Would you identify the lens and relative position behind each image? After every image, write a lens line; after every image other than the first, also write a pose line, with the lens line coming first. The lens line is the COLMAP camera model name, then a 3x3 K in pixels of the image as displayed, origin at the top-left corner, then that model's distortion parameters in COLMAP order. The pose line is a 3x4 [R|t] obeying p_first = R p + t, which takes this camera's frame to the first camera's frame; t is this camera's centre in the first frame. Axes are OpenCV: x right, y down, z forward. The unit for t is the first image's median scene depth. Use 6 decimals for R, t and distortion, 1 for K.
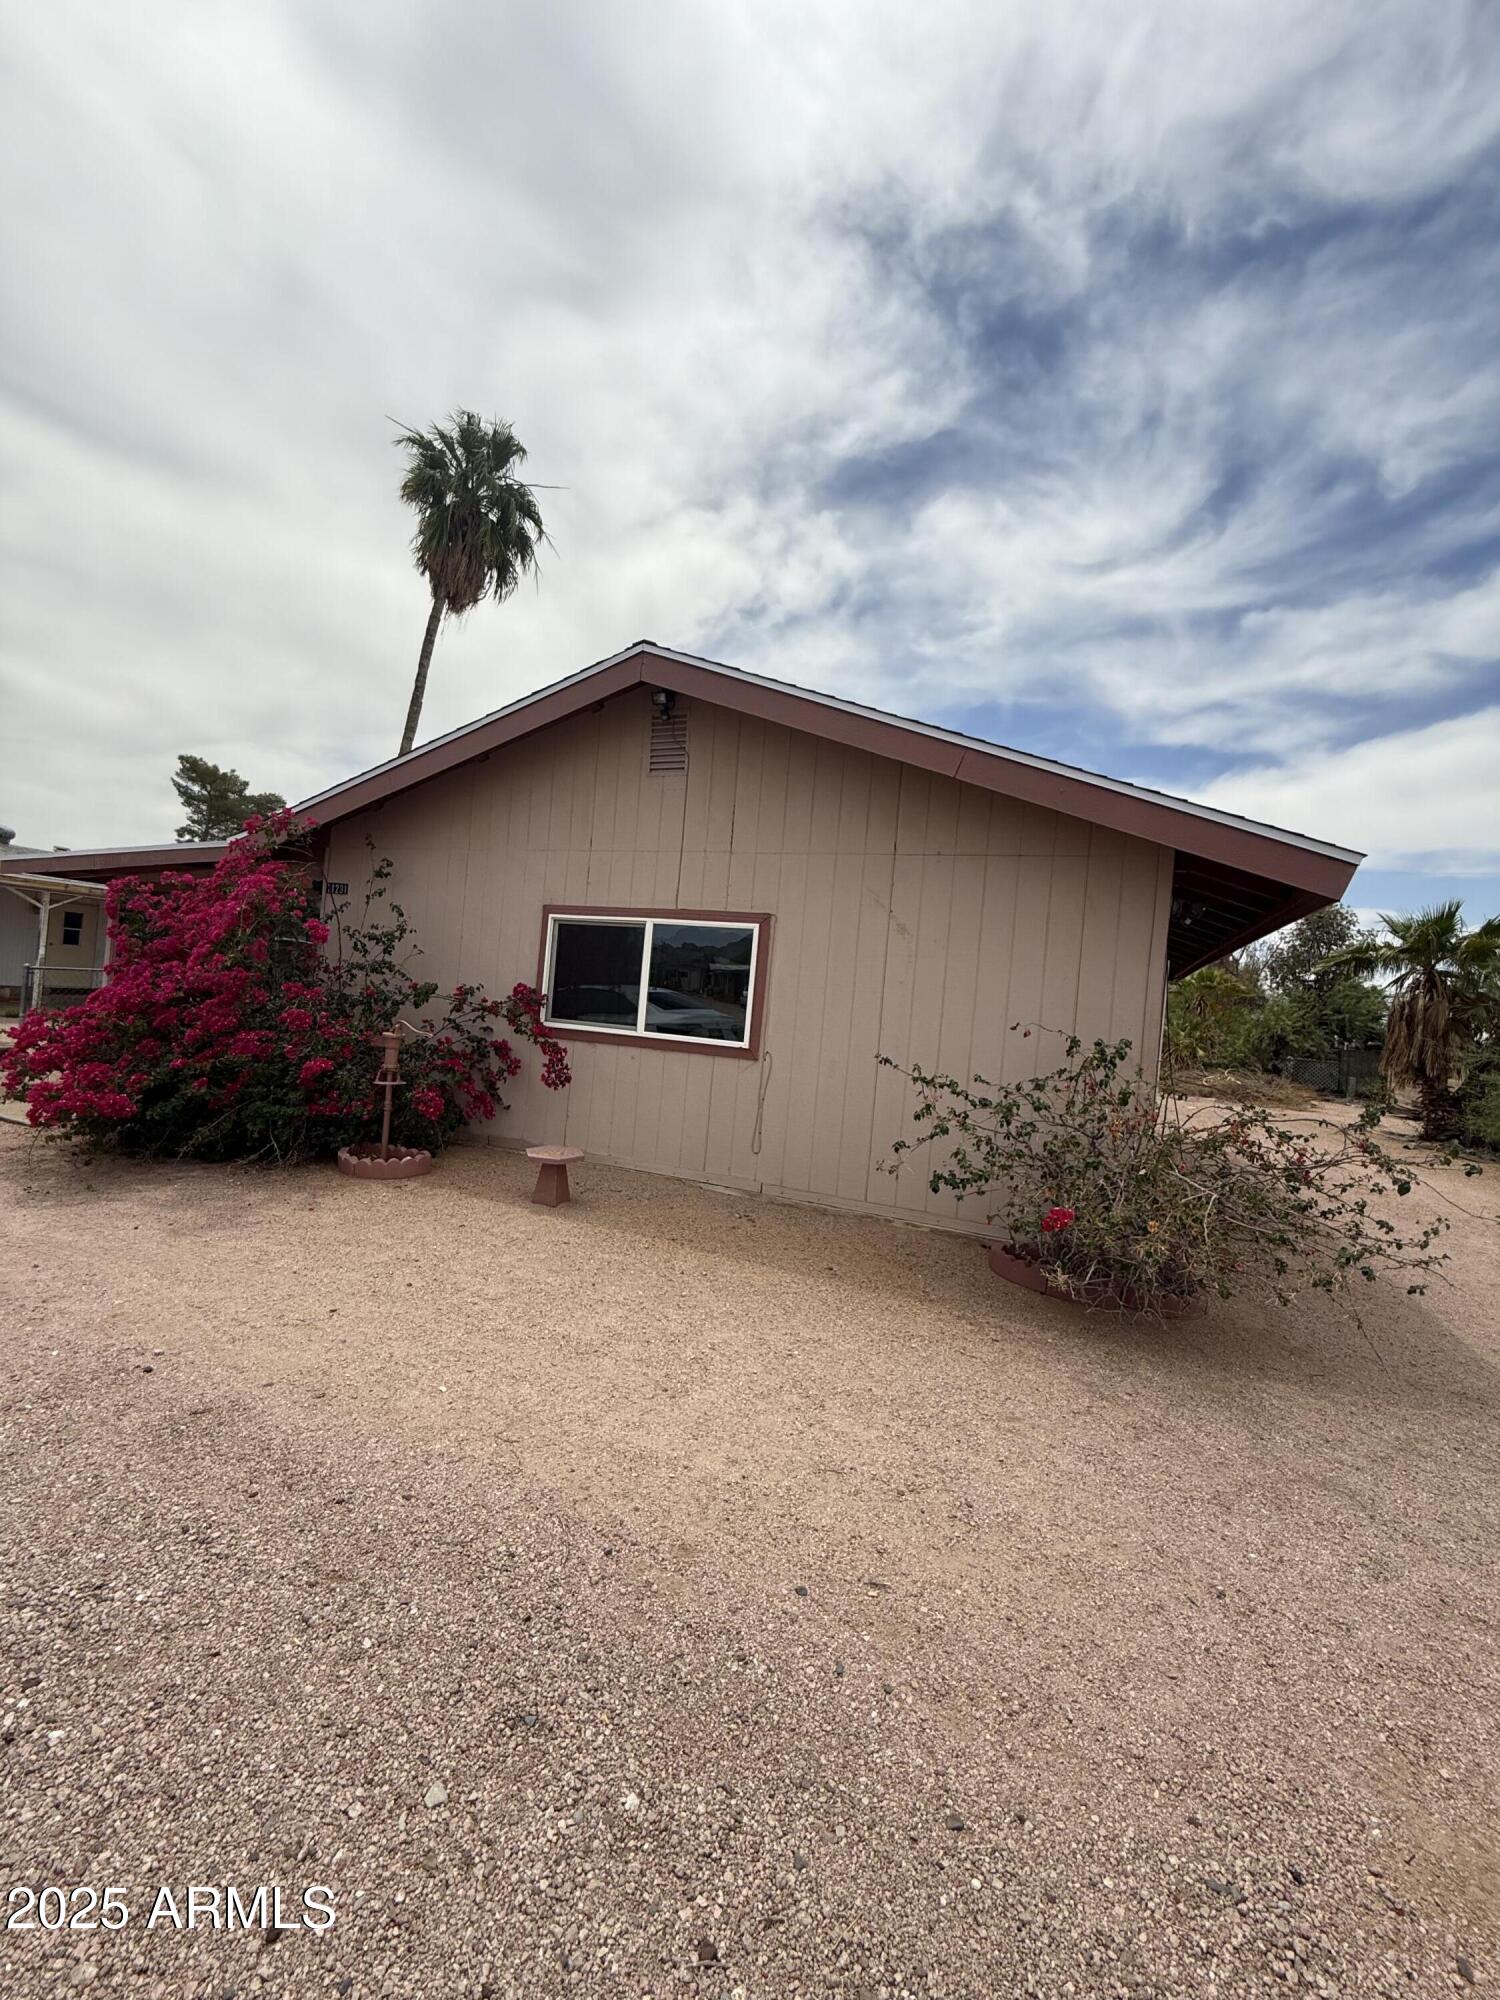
lens RADIAL K [[801.6, 0, 750.5], [0, 801.6, 997.1], [0, 0, 1]] dist [-0.001171, 0.000482]
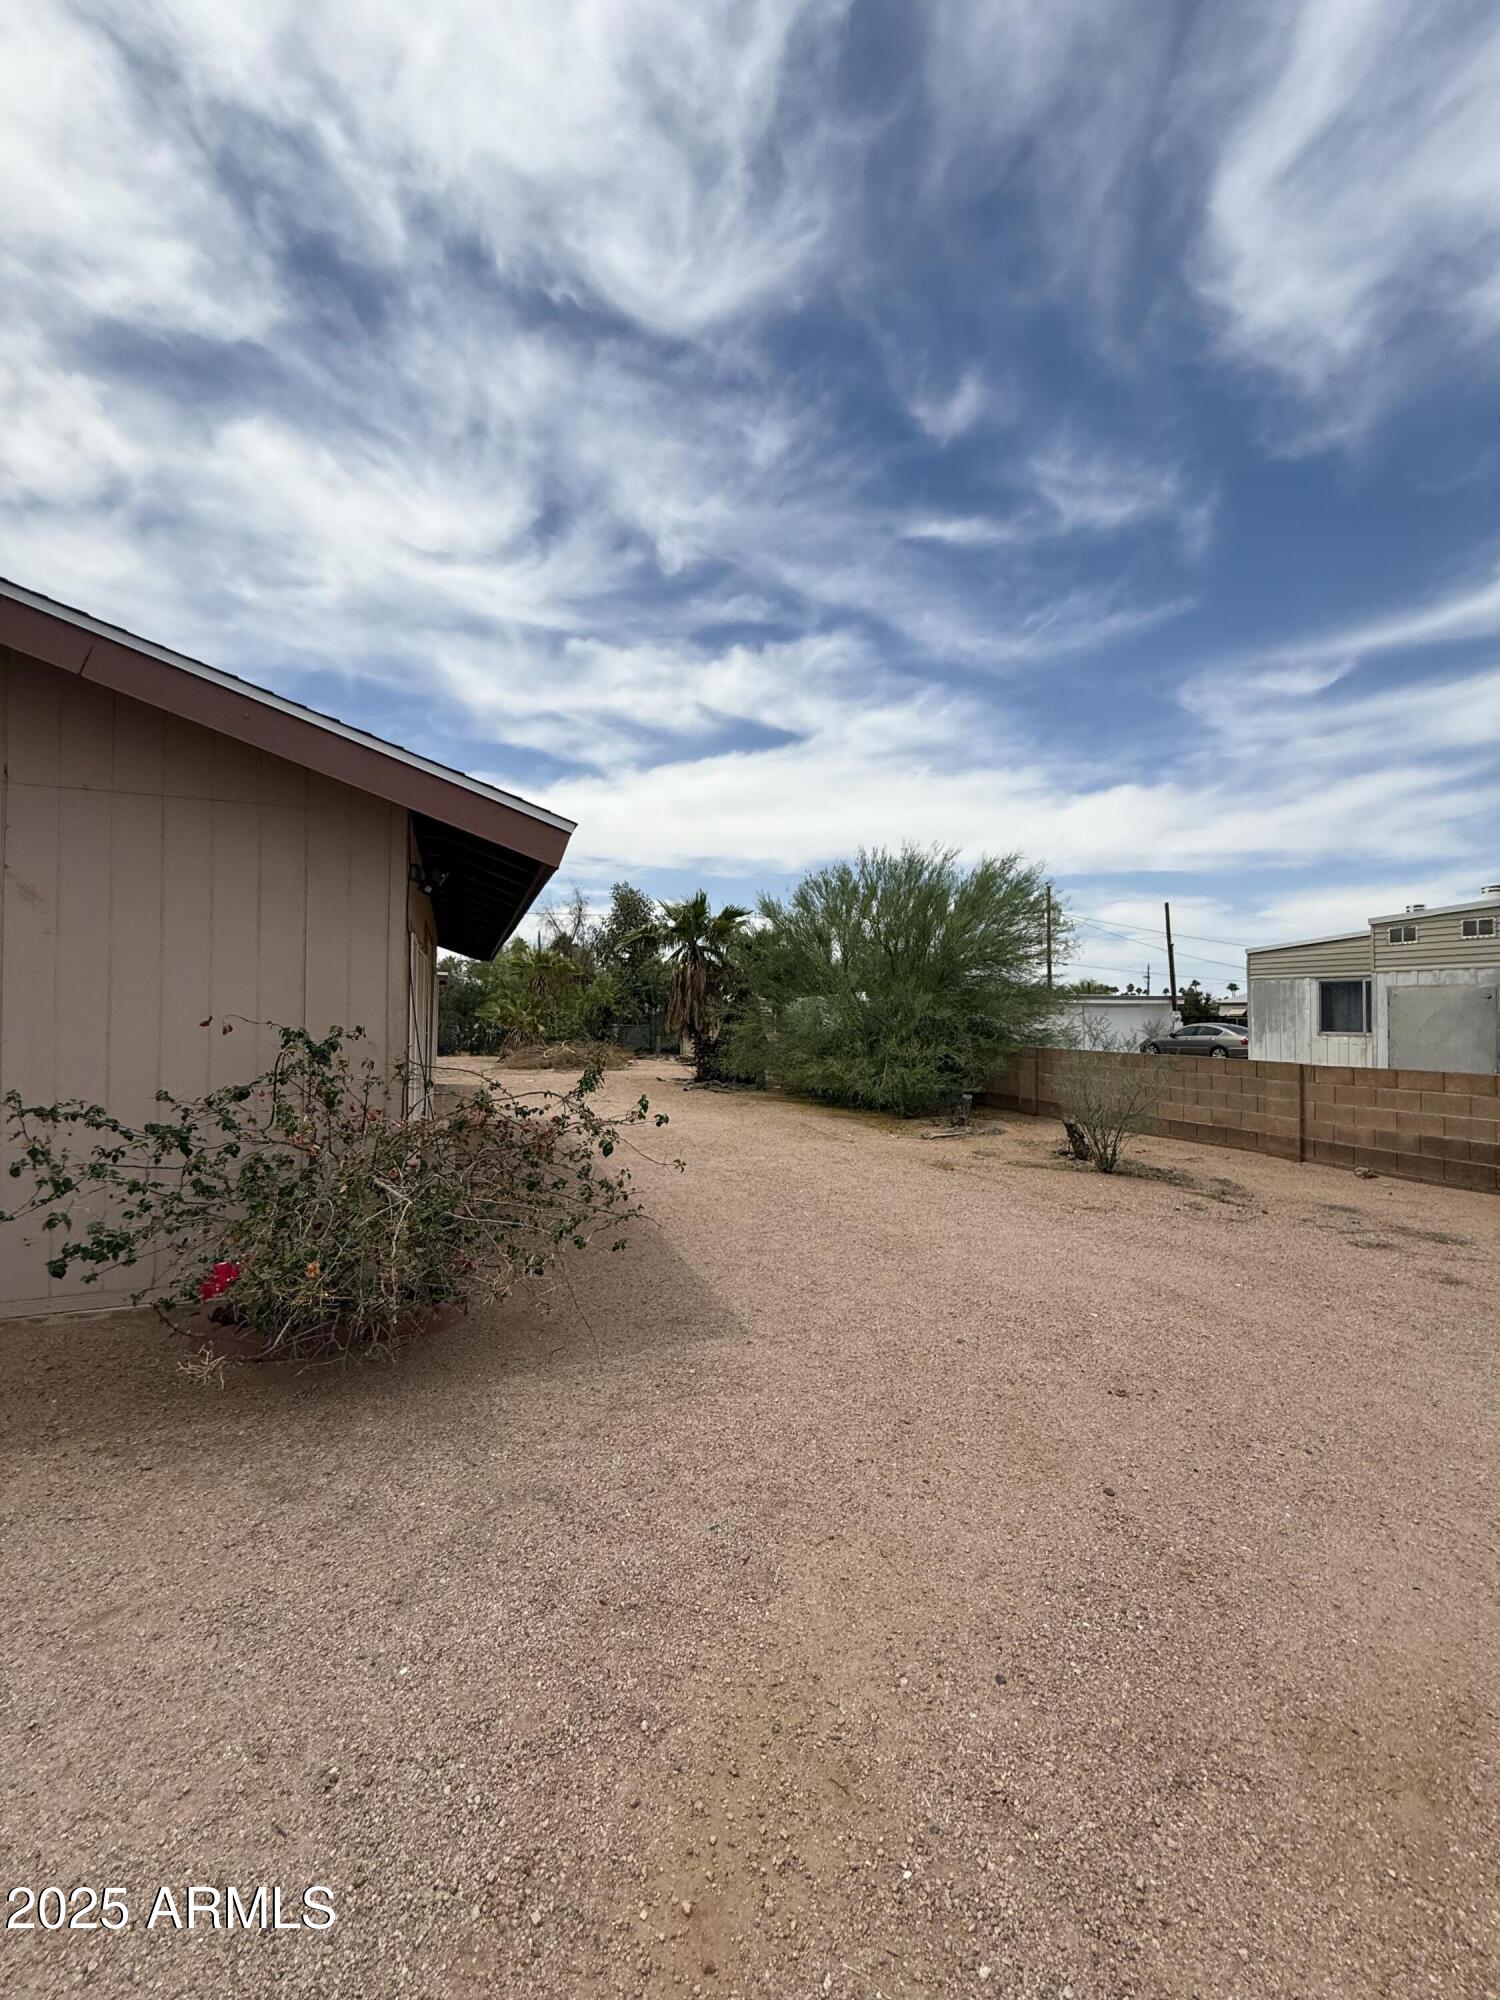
lens RADIAL K [[801.6, 0, 750.5], [0, 801.6, 997.1], [0, 0, 1]] dist [-0.001171, 0.000482]
pose [[0.729710, -0.066426, 0.680523, 0.170881], [0.055936, 0.997733, 0.037411, 0.012104], [-0.681465, 0.010767, 0.731771, 0.082668]]
